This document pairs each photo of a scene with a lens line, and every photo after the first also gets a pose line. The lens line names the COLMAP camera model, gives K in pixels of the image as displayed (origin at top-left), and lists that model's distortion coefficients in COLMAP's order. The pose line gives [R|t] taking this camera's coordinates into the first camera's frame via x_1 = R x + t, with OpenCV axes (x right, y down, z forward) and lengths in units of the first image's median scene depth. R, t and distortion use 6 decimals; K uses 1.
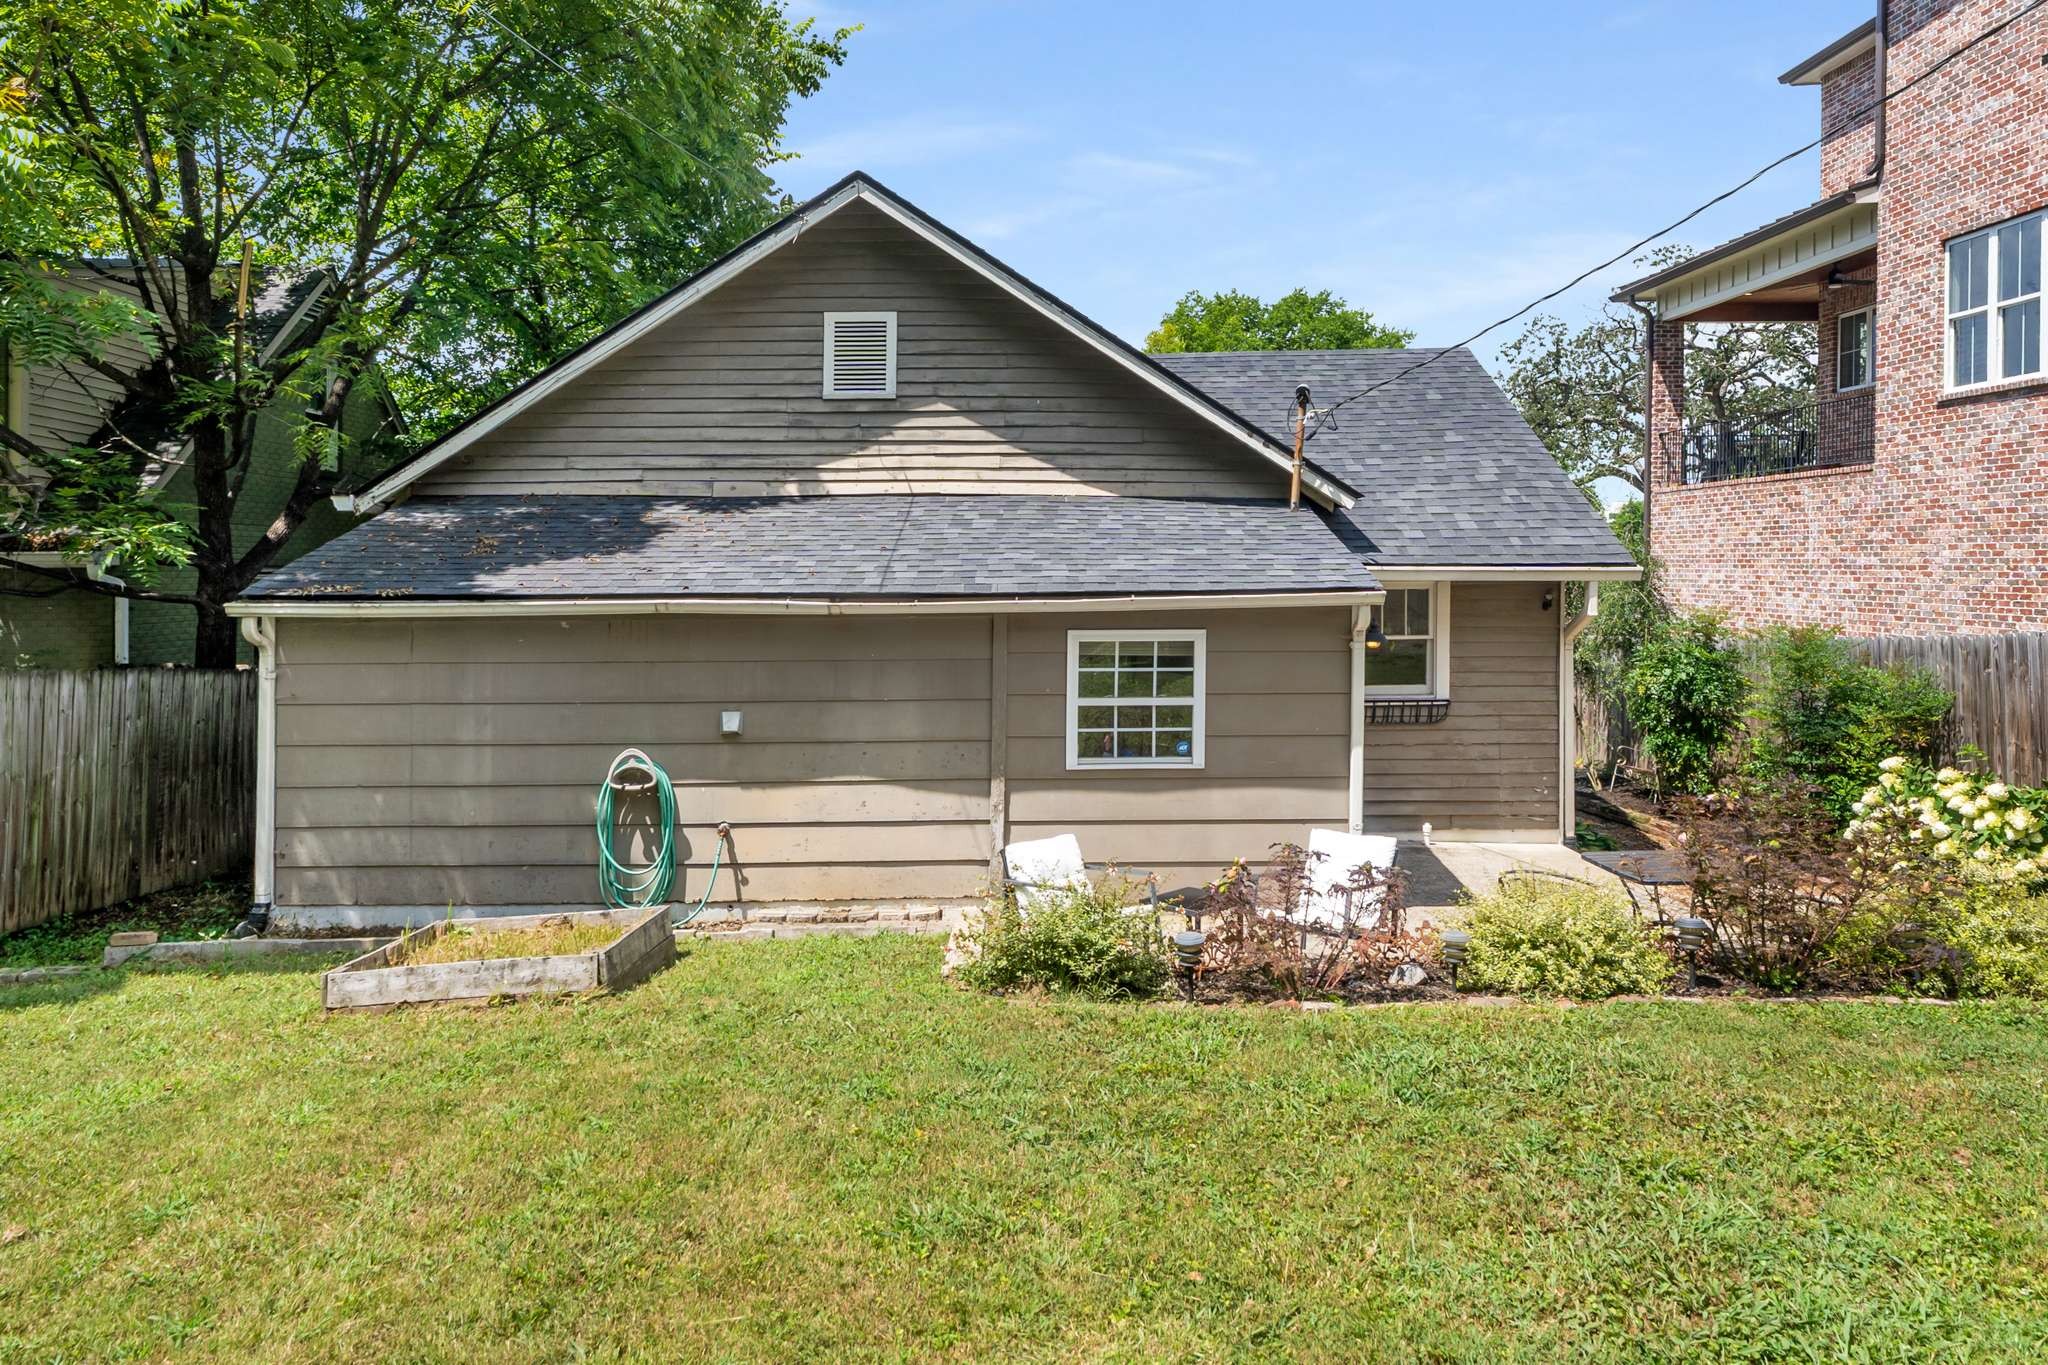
lens RADIAL K [[1324.2, 0, 1052.5], [0, 1324.2, 579.6], [0, 0, 1]] dist [-0.001533, -0.000786]
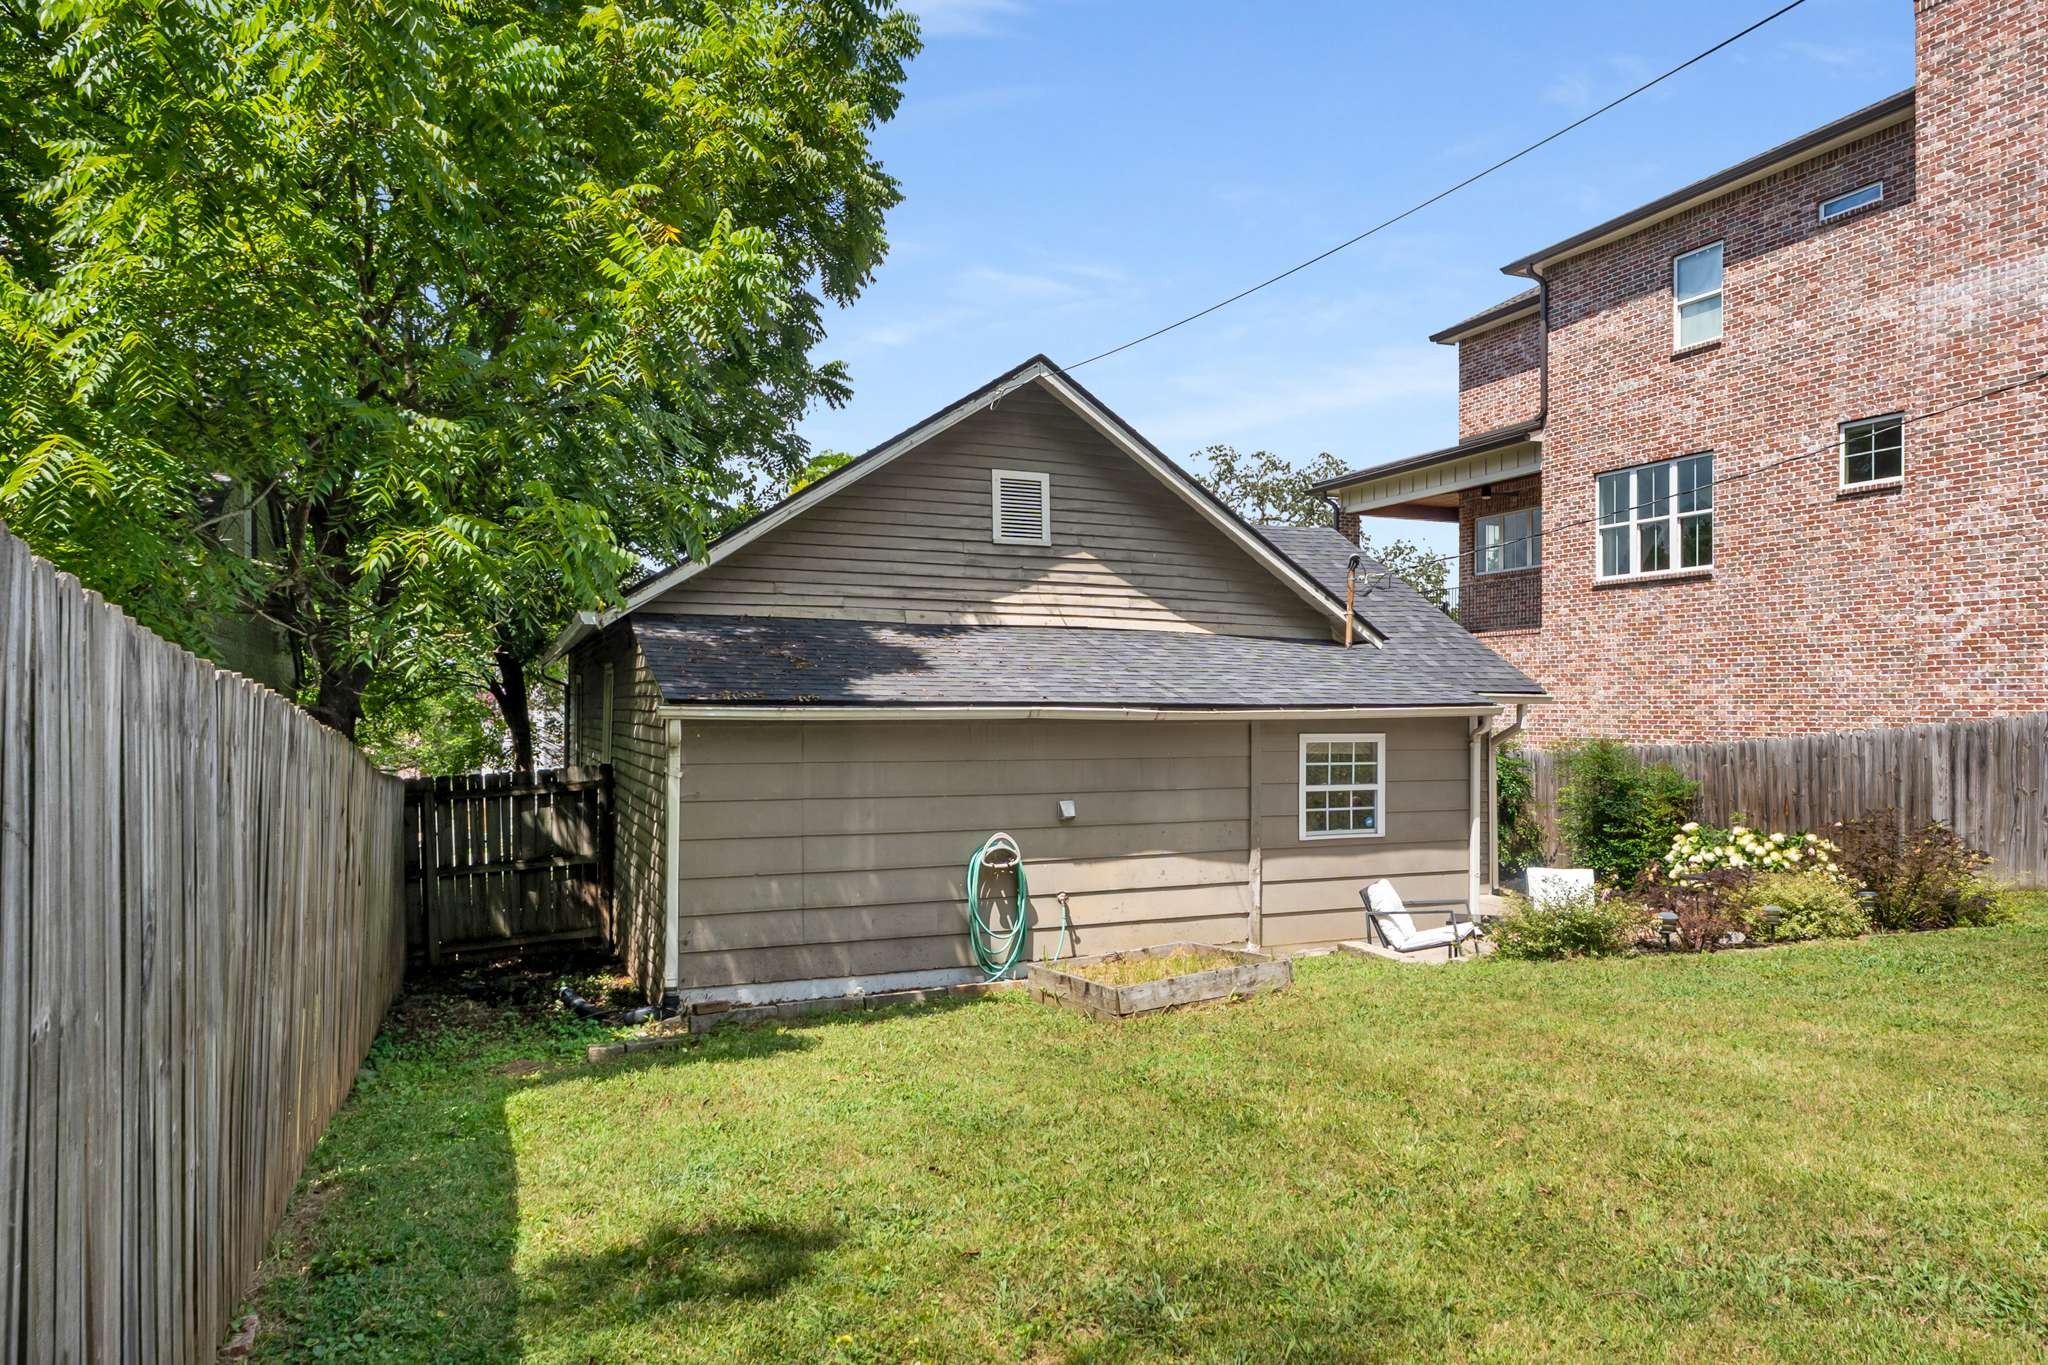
lens RADIAL K [[1266.4, 0, 1031.7], [0, 1266.4, 714.5], [0, 0, 1]] dist [-0.005565, -0.001807]
pose [[0.926797, 0.006743, 0.375503, -0.580852], [-0.003871, 0.999957, -0.008402, 0.025036], [-0.375543, 0.006333, 0.926783, -0.050787]]
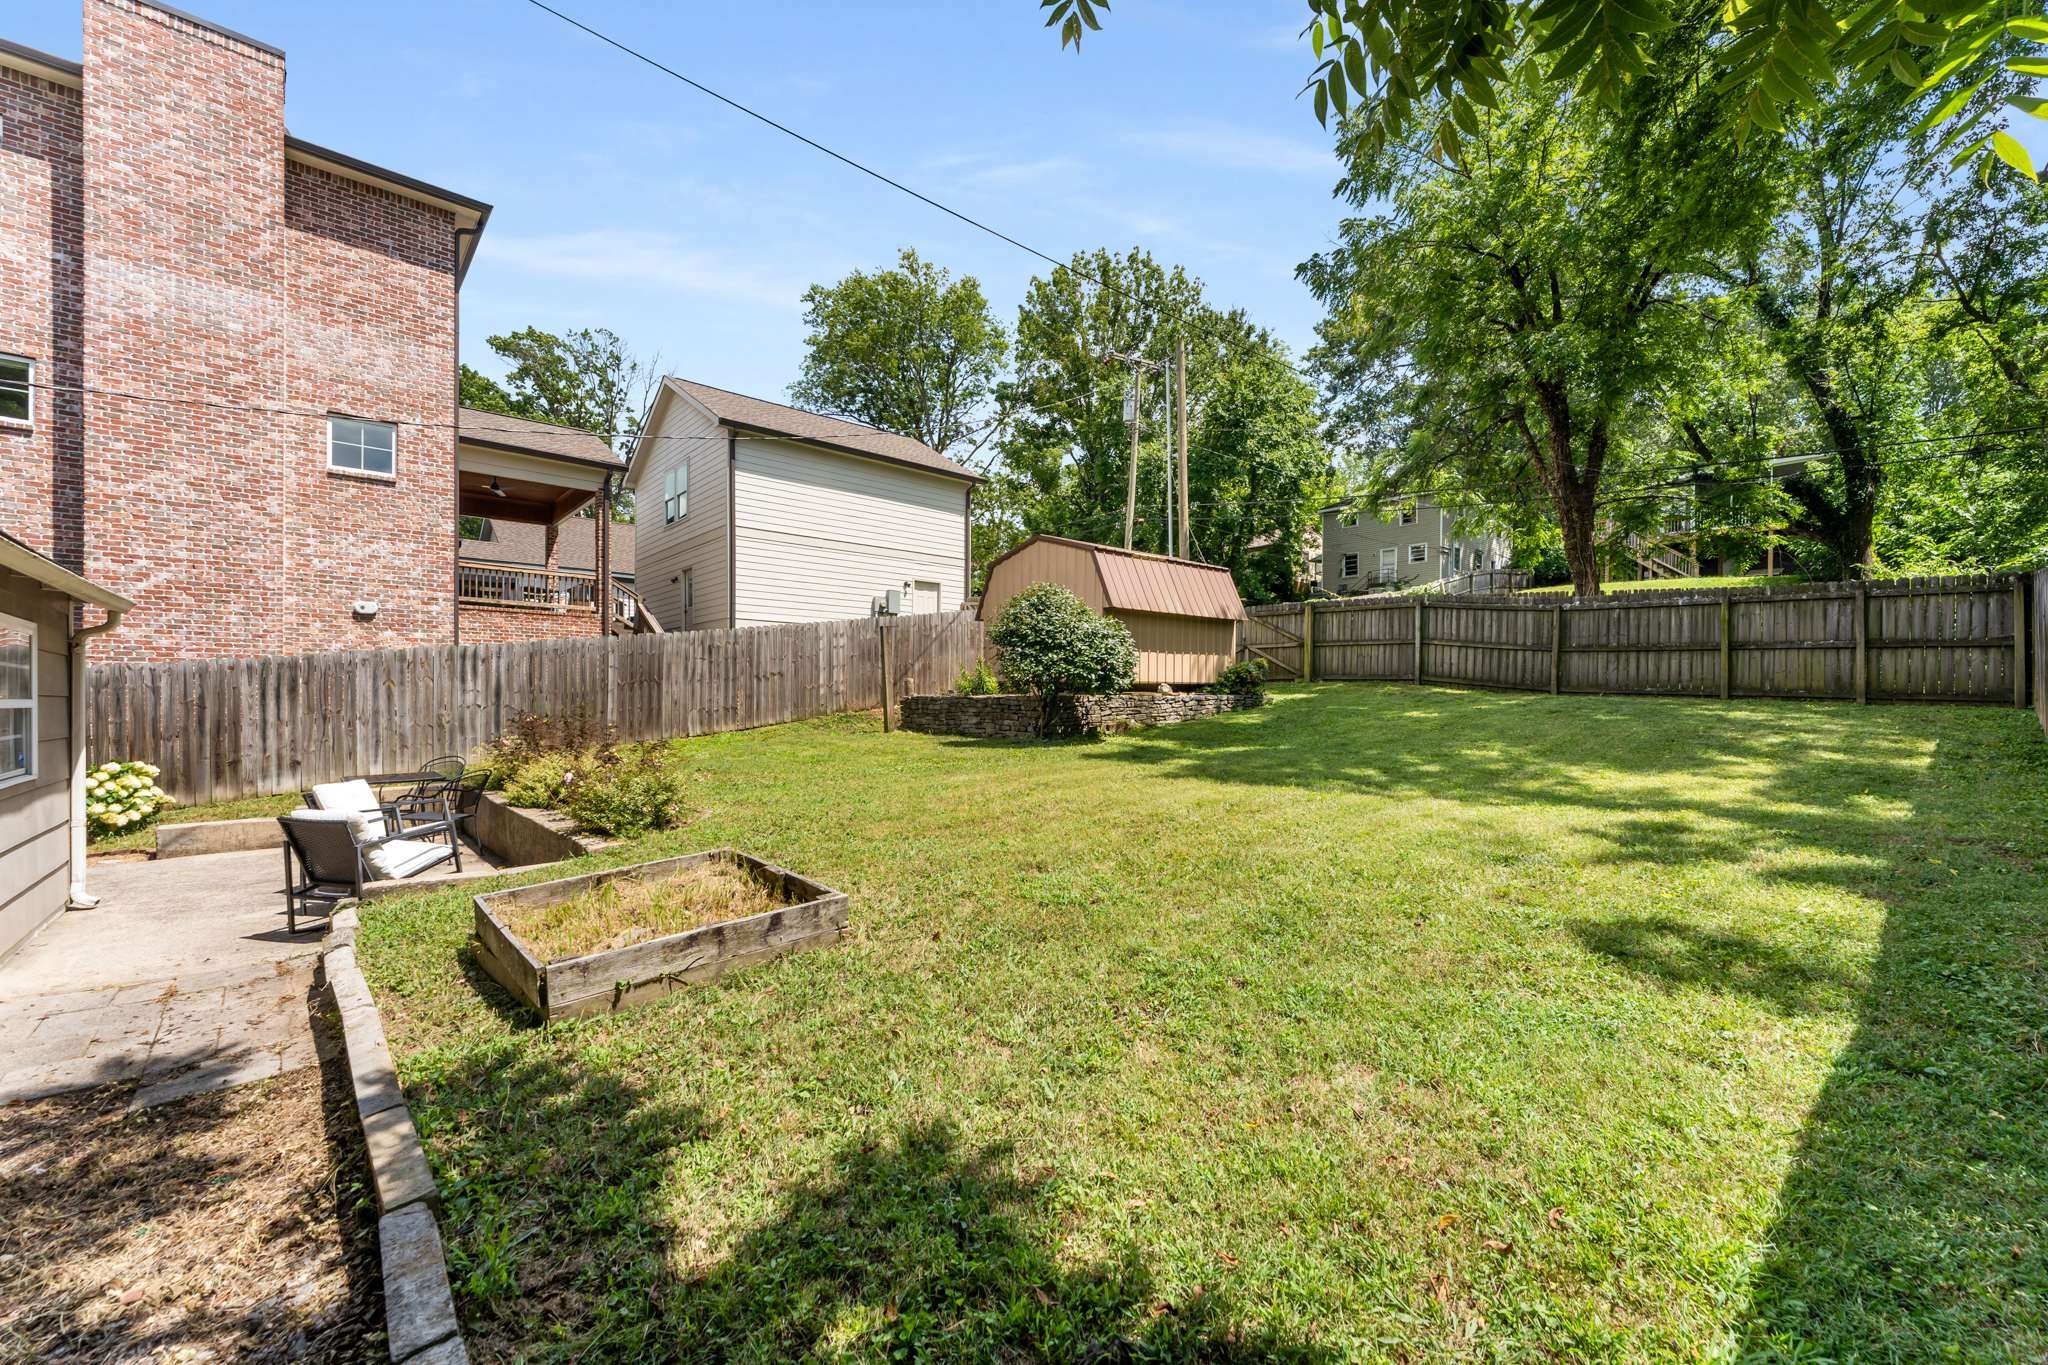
lens RADIAL K [[847.1, 0, 1011.5], [0, 847.1, 701.9], [0, 0, 1]] dist [-0.000105, -0.000152]
pose [[-0.635894, 0.006287, 0.771750, -0.617855], [0.006392, 0.999975, -0.002879, 0.080067], [-0.771750, 0.003102, -0.635919, 0.707044]]
